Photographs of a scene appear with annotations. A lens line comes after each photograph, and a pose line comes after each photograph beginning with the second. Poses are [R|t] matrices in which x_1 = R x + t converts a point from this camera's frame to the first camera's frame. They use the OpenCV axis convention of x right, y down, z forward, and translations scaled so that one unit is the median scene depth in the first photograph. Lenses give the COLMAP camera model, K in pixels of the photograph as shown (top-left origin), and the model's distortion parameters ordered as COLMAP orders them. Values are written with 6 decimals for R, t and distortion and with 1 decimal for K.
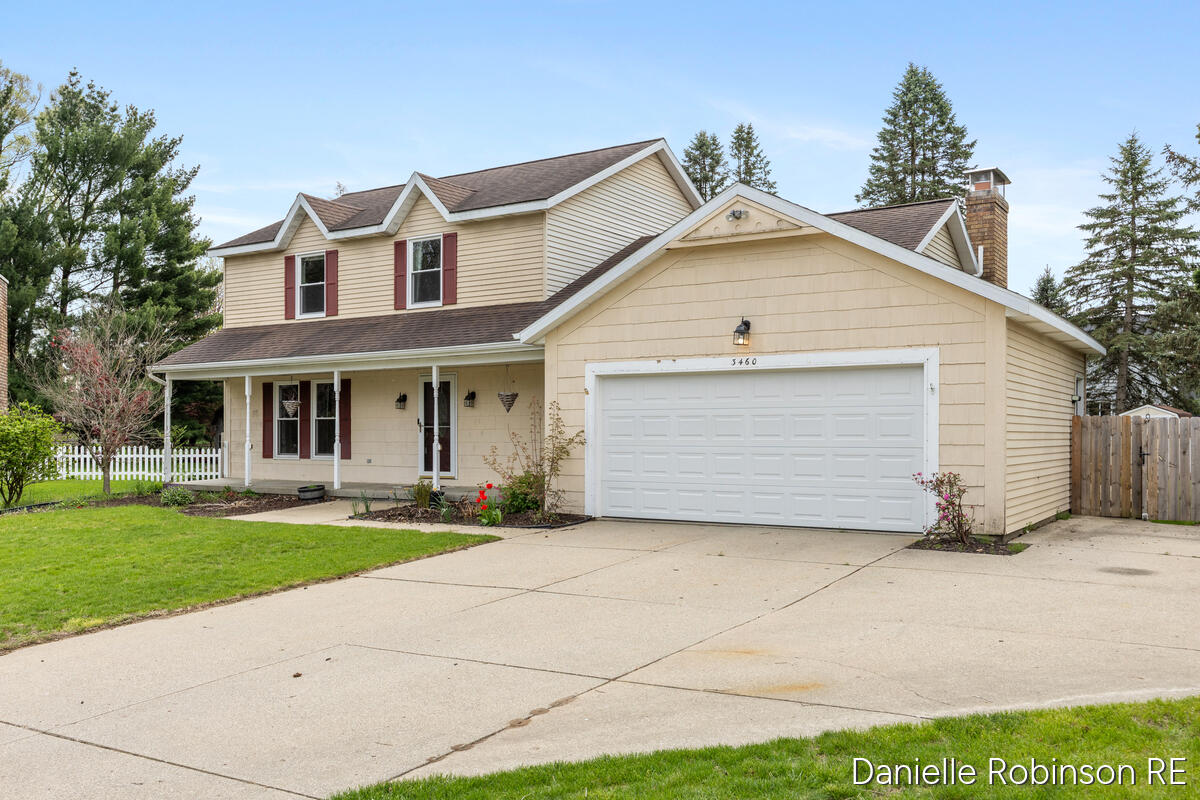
lens RADIAL K [[1038.4, 0, 599.3], [0, 1038.4, 420.6], [0, 0, 1]] dist [-0.000102, -0.000797]
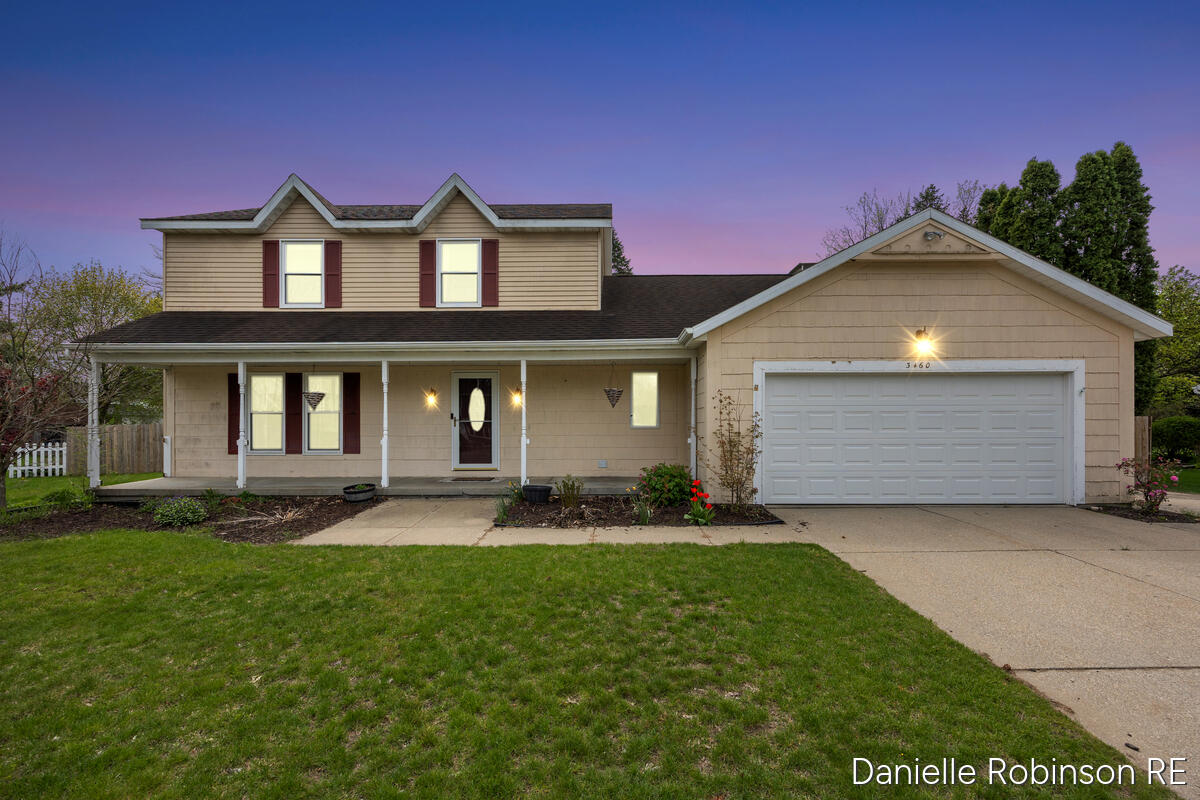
lens RADIAL K [[510.2, 0, 582.0], [0, 510.2, 418.1], [0, 0, 1]] dist [0.009458, -0.000280]
pose [[0.846259, 0.003388, 0.532761, -0.459299], [-0.003830, 0.999993, -0.000276, 0.003714], [-0.532758, -0.001807, 0.846265, 0.677600]]
